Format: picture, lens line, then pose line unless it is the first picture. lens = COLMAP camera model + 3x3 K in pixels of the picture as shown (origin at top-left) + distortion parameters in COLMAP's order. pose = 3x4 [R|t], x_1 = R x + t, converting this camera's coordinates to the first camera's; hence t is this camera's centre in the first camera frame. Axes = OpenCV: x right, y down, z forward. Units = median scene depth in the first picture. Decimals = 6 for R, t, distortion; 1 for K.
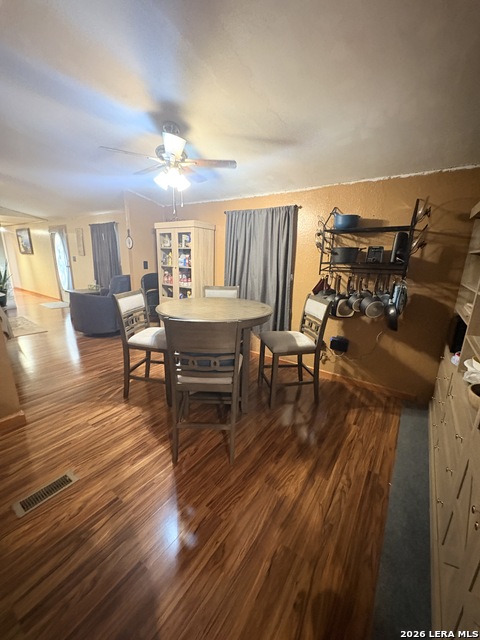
lens RADIAL K [[254.1, 0, 239.7], [0, 254.1, 319.8], [0, 0, 1]] dist [-0.000203, -0.000031]
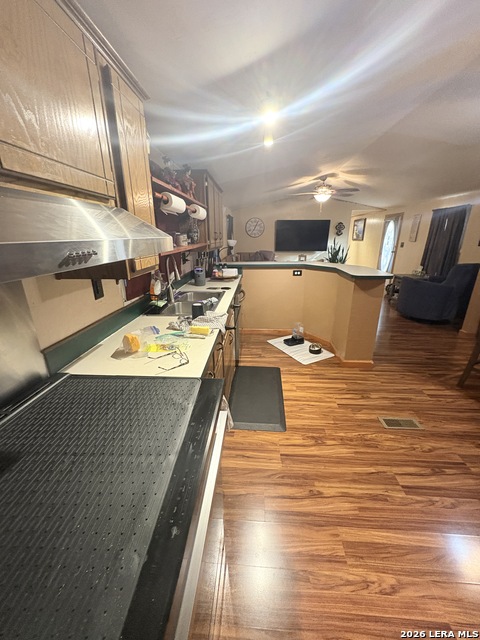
lens RADIAL K [[254.1, 0, 239.5], [0, 254.1, 320.0], [0, 0, 1]] dist [-0.000203, -0.000031]
pose [[0.519126, 0.242963, -0.819437, -0.064846], [-0.193793, 0.967235, 0.164014, 0.025274], [0.832437, 0.073657, 0.549202, -0.143075]]
